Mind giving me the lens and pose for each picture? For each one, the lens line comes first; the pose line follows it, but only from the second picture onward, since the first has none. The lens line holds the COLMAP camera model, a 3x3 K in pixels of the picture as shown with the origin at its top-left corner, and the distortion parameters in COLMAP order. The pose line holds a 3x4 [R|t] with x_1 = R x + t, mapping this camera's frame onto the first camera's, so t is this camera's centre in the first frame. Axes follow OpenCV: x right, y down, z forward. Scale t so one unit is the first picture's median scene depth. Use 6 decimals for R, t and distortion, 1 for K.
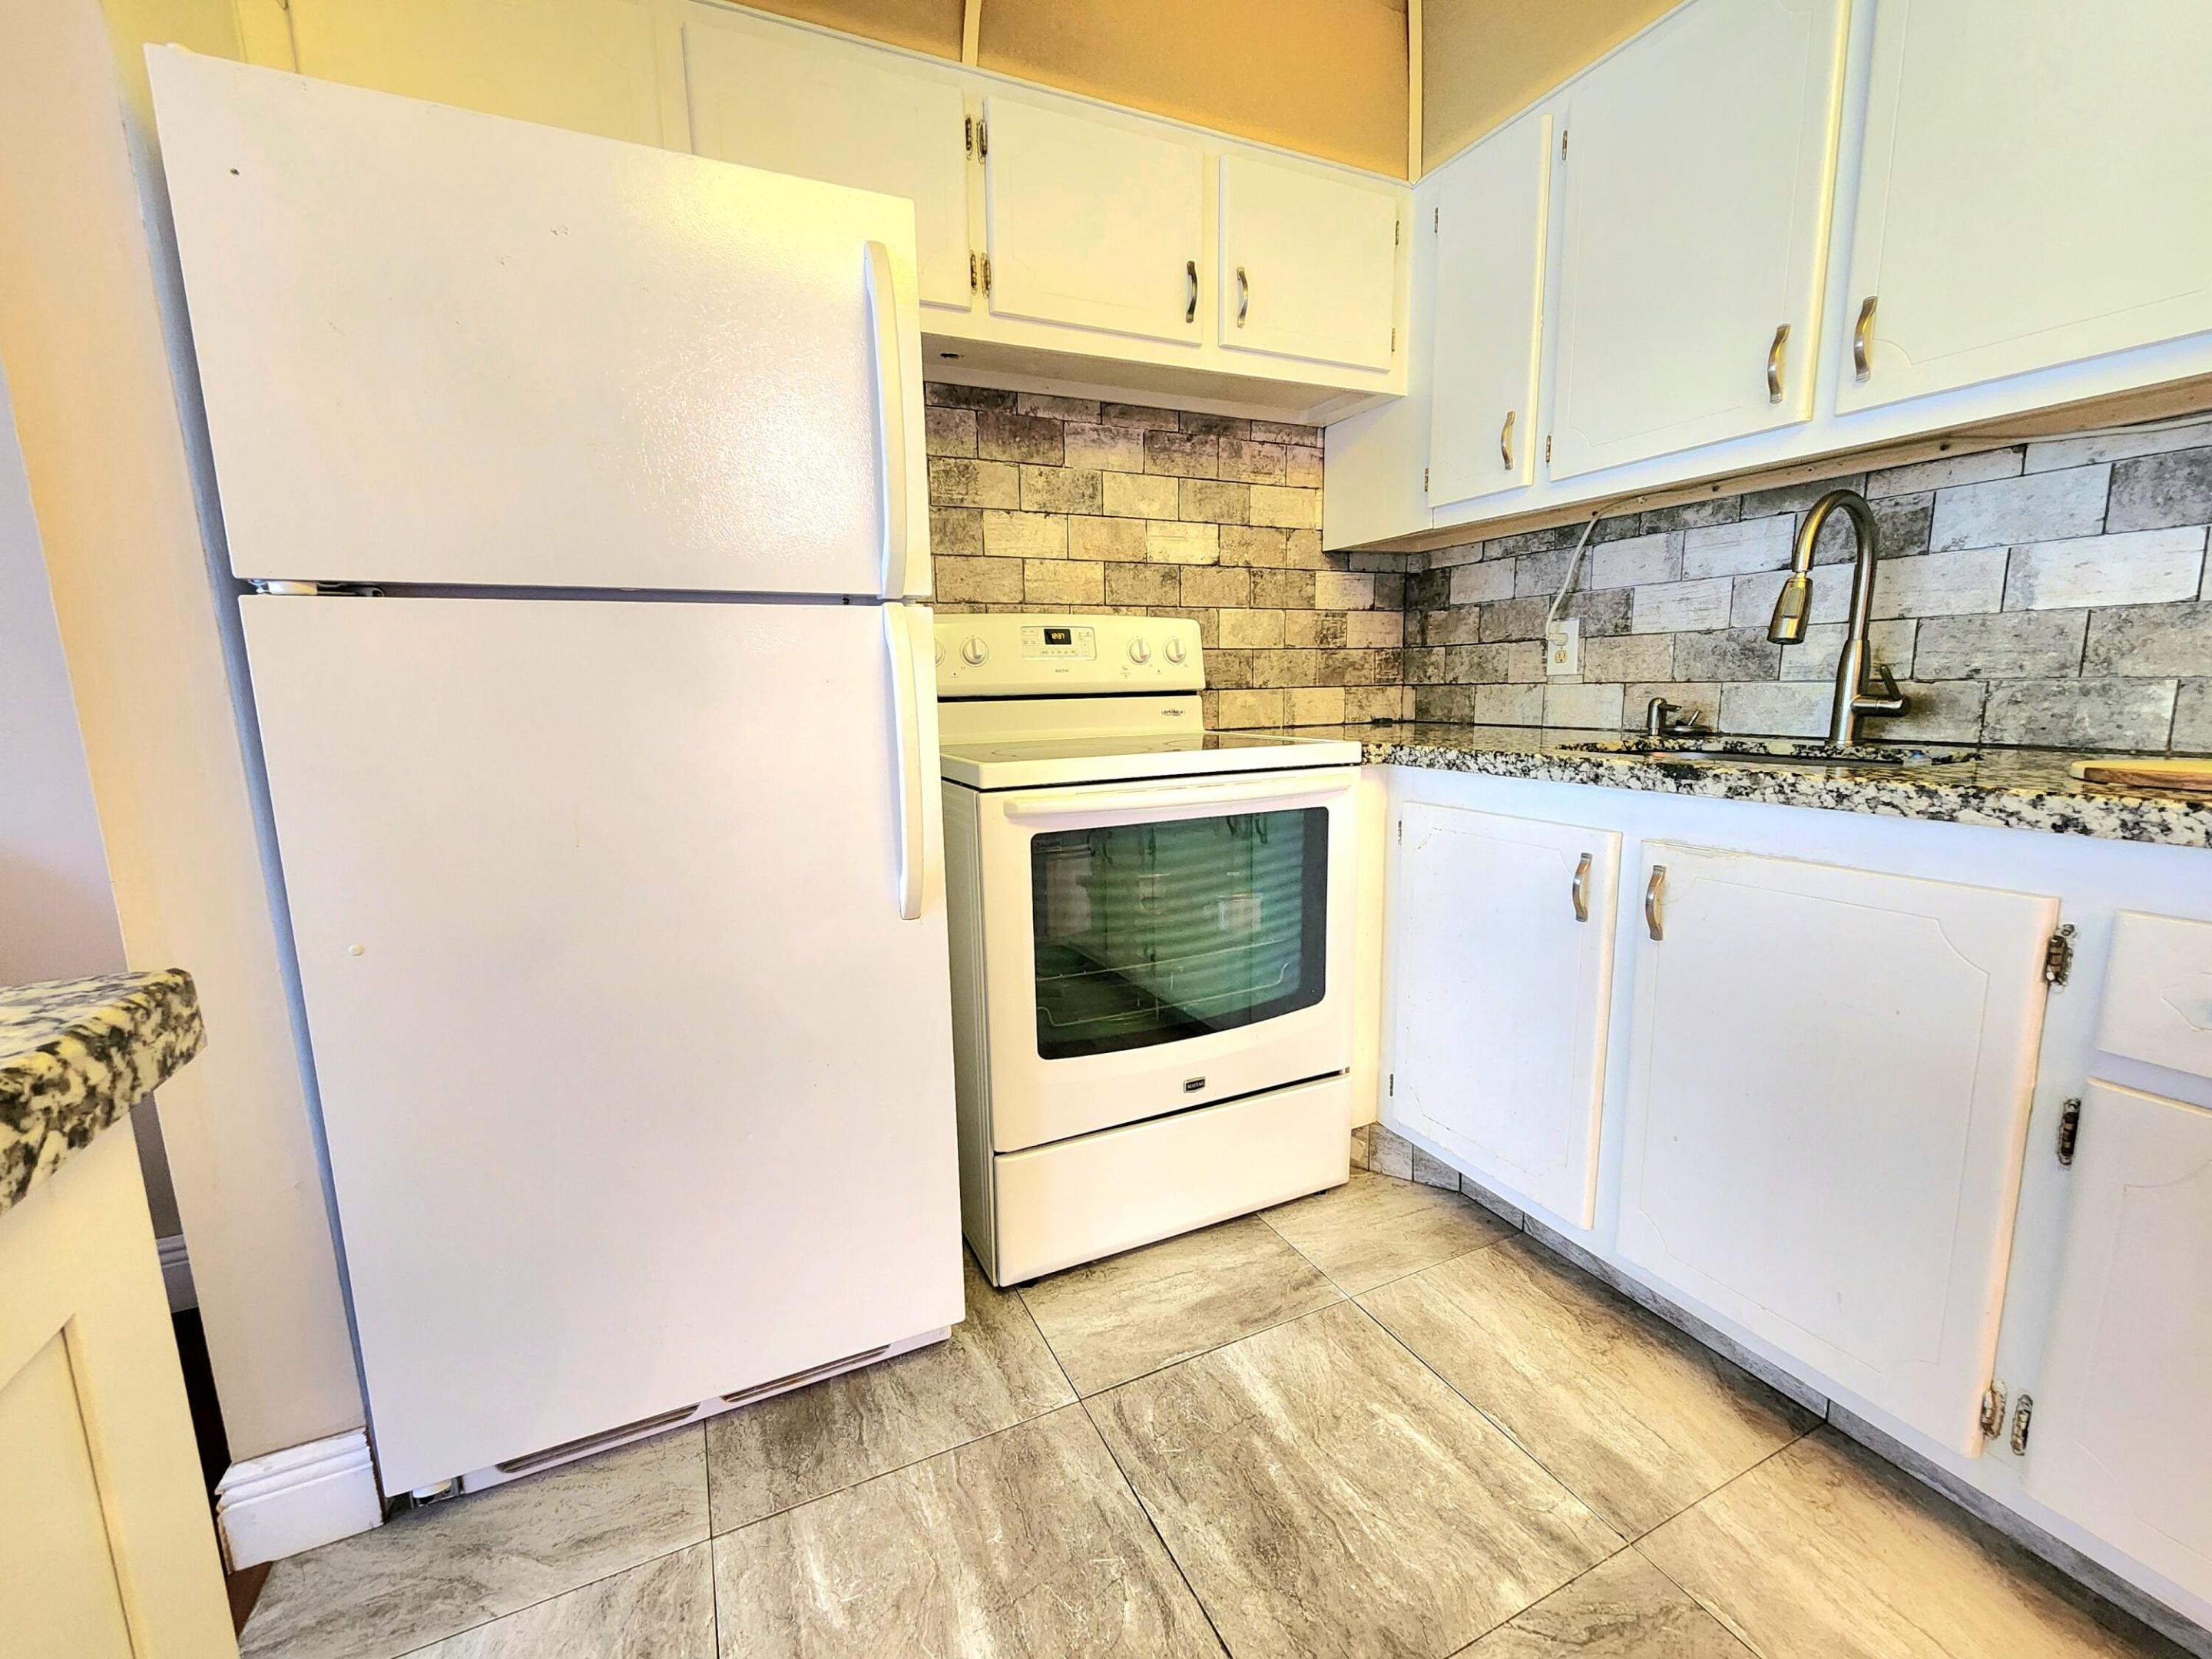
lens RADIAL K [[914.2, 0, 1094.3], [0, 914.2, 832.3], [0, 0, 1]] dist [0.005513, -0.002161]
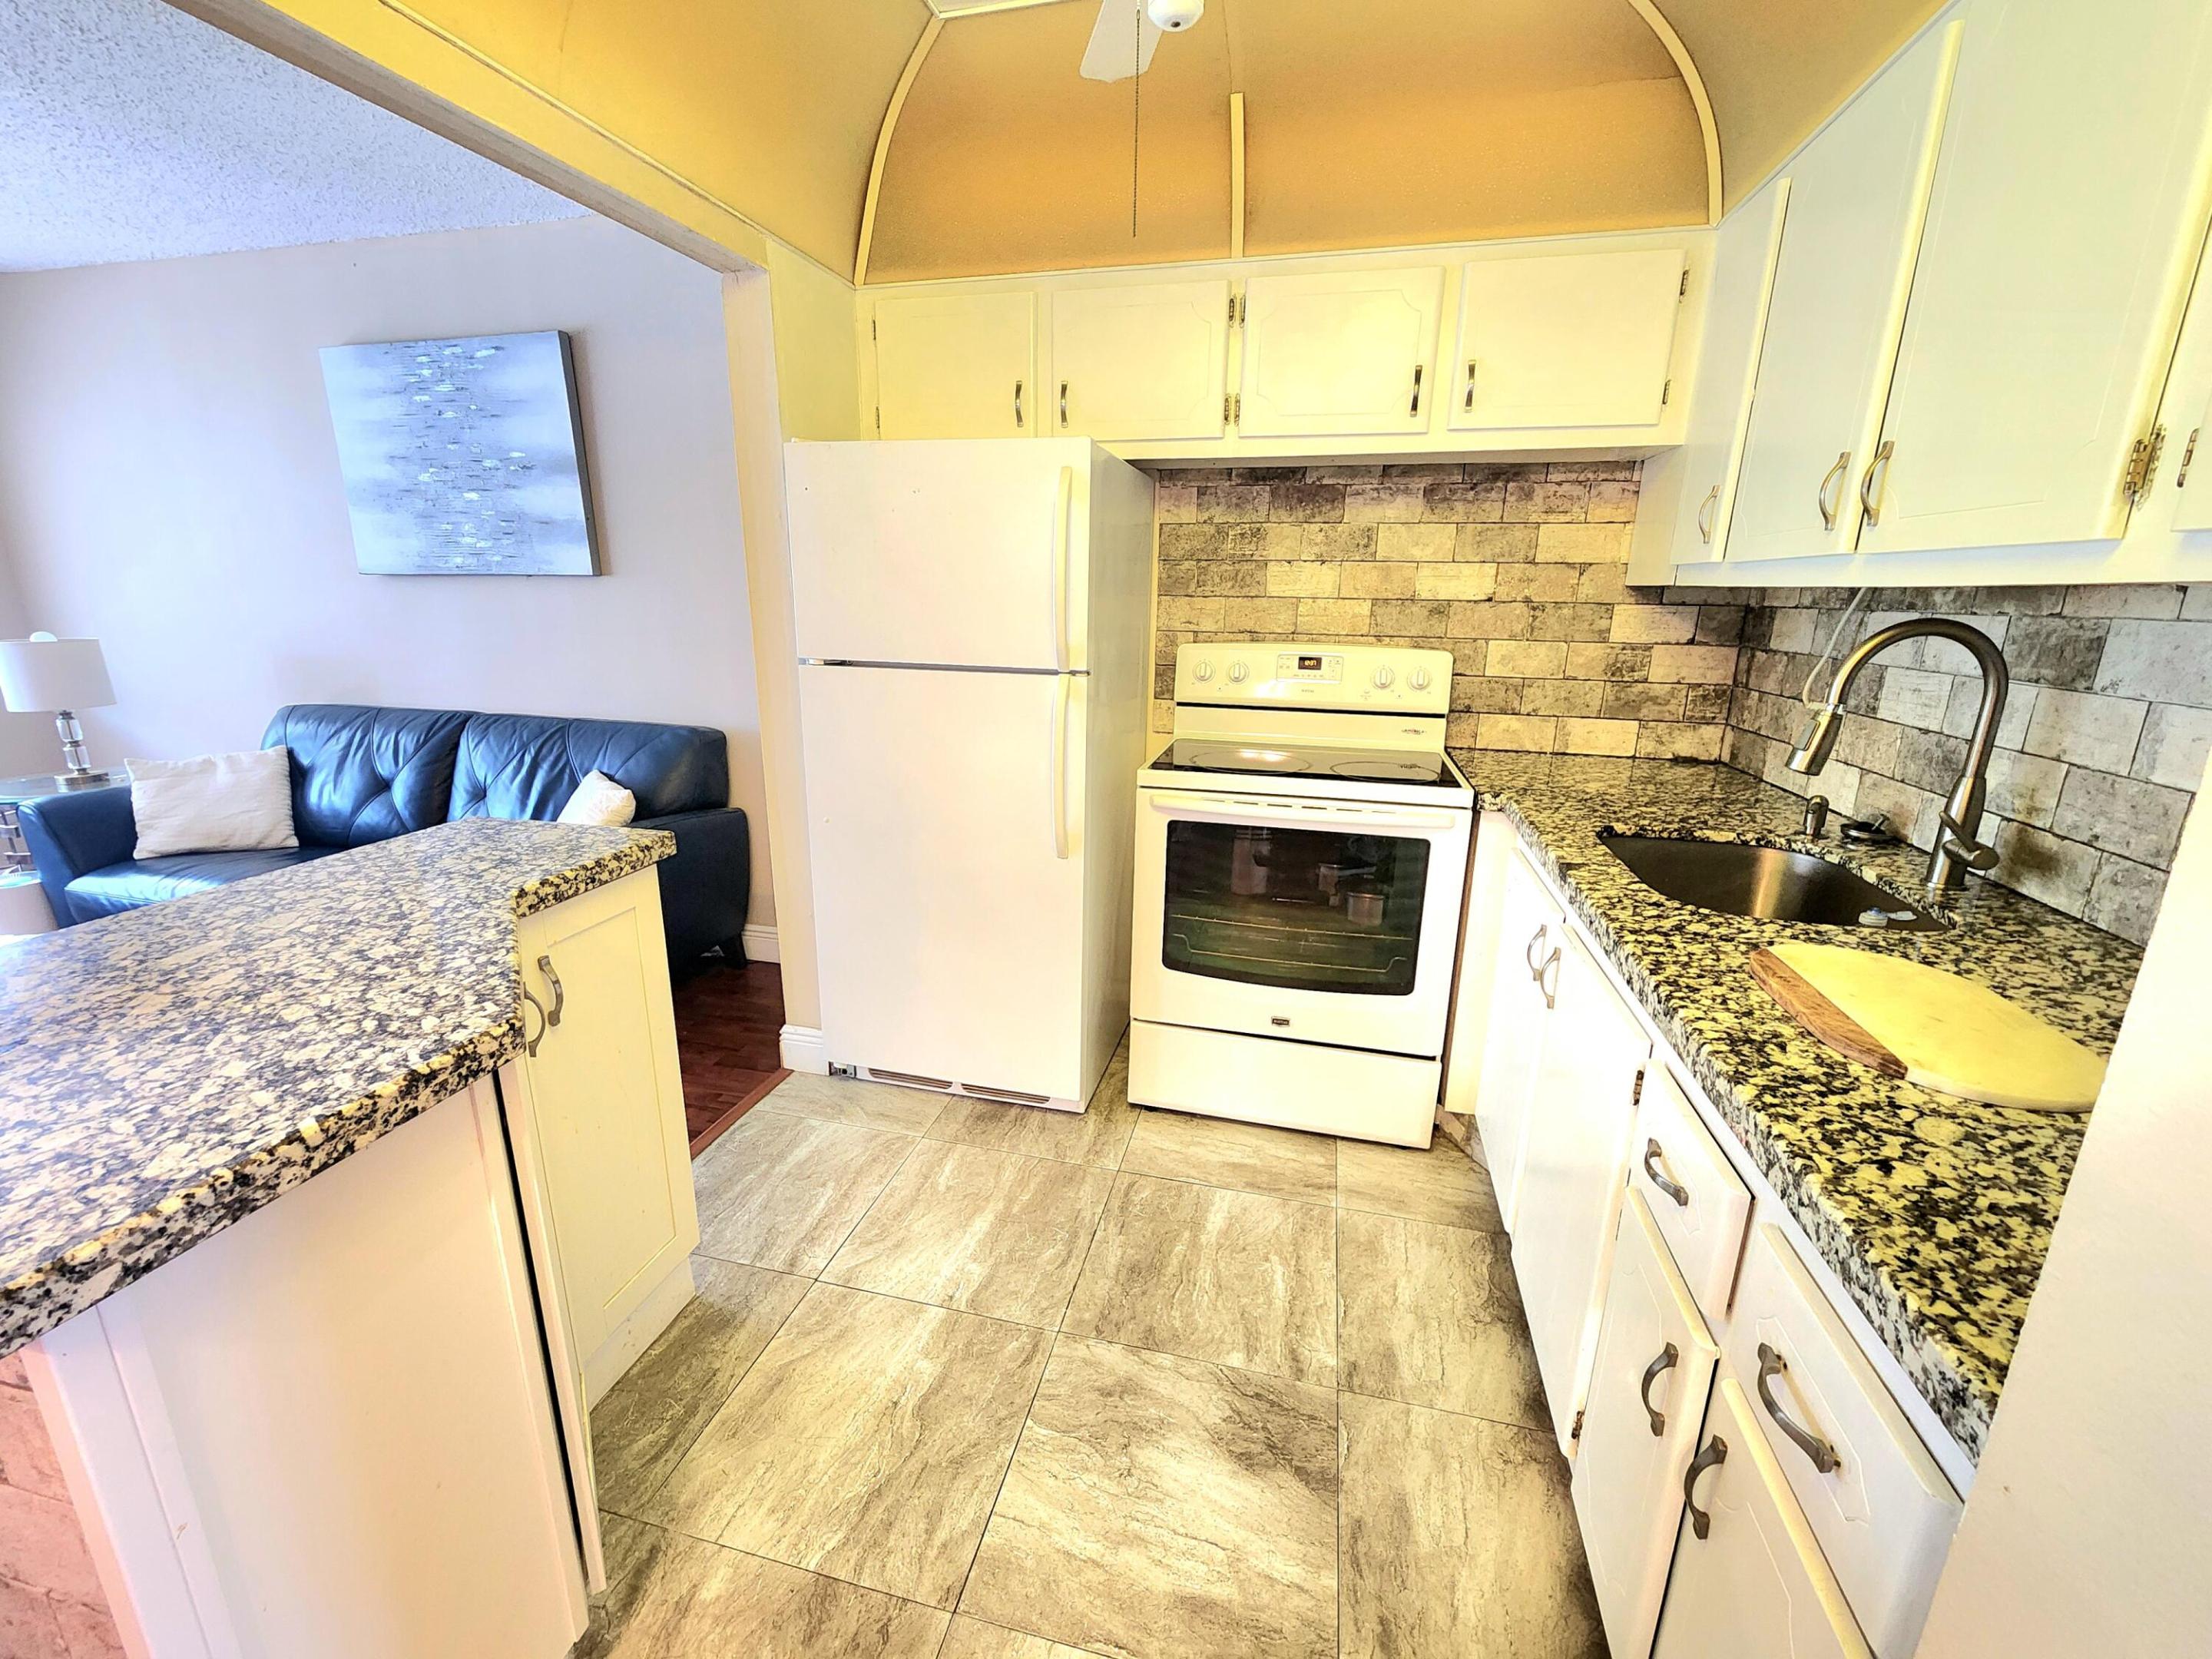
lens RADIAL K [[914.2, 0, 1093.6], [0, 914.2, 832.8], [0, 0, 1]] dist [0.005513, -0.002161]
pose [[0.774524, 0.194176, -0.602004, 0.661383], [-0.133682, 0.980469, 0.144256, -0.157193], [0.618257, -0.031253, 0.785355, -0.226711]]
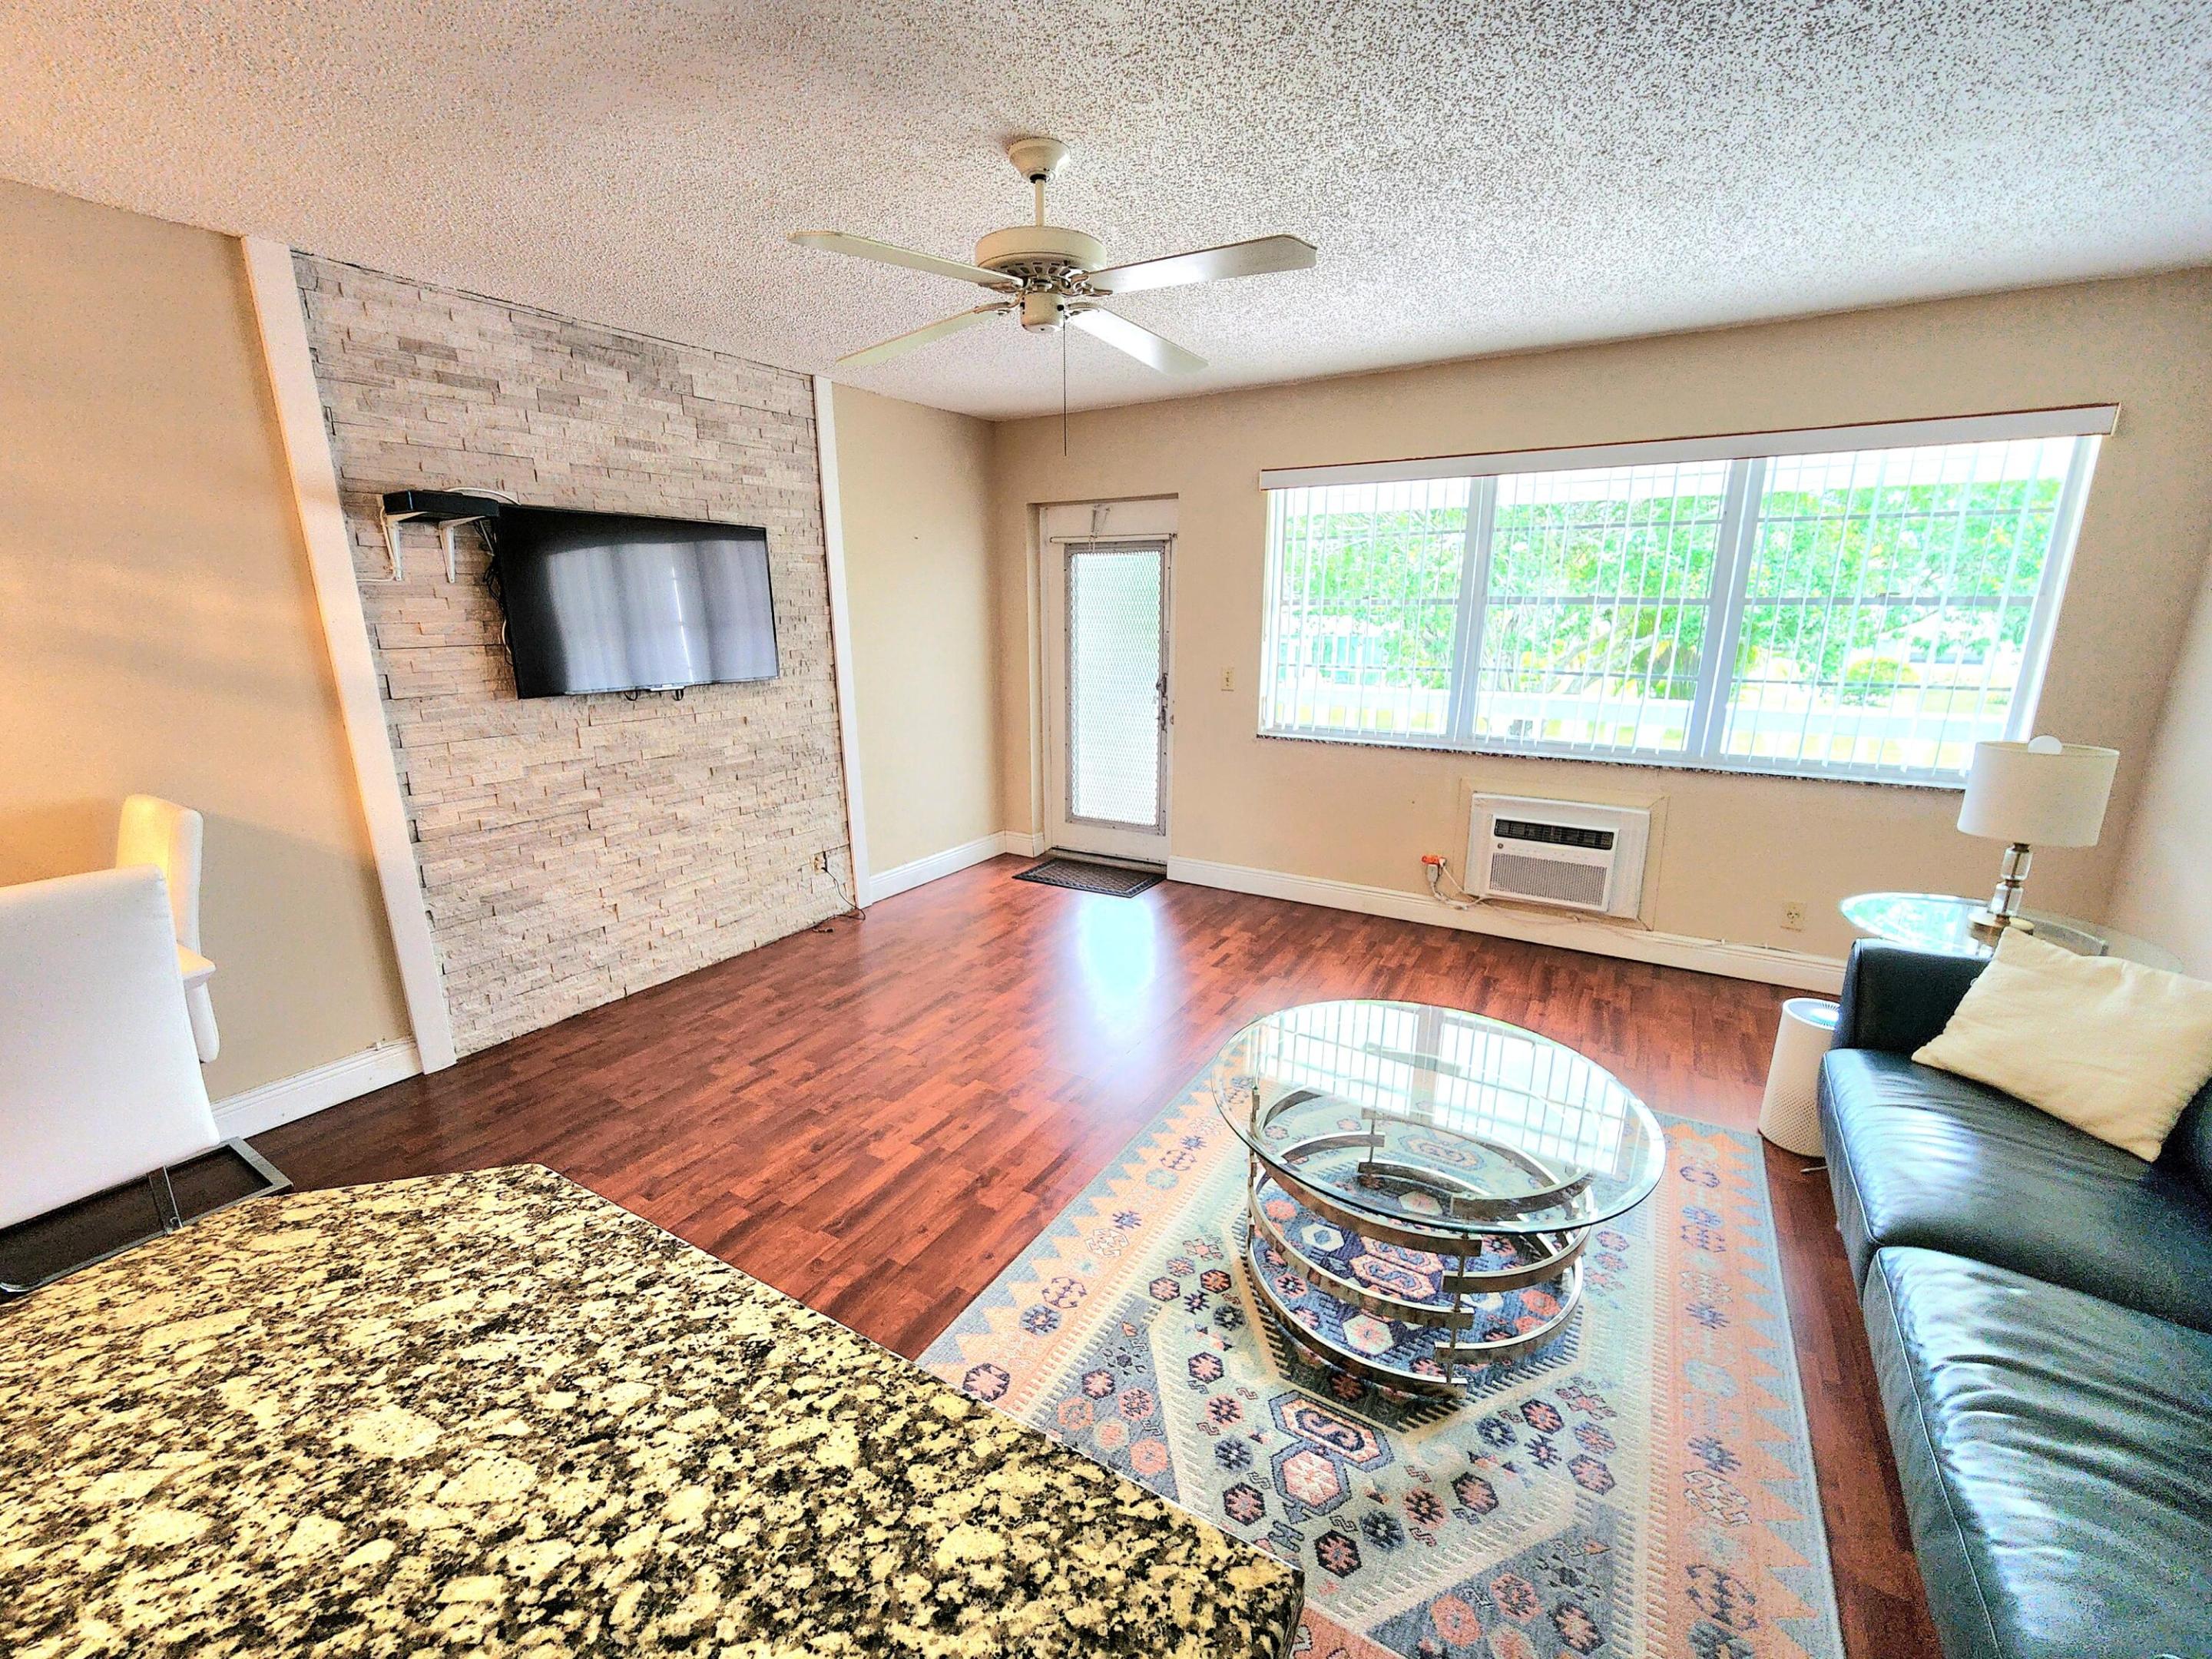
lens RADIAL K [[914.2, 0, 1095.3], [0, 914.2, 833.9], [0, 0, 1]] dist [0.005513, -0.002161]
pose [[-0.835325, 0.163240, -0.524962, -0.272730], [-0.069014, 0.916207, 0.394717, -0.319595], [0.545407, 0.365946, -0.754065, 0.257630]]
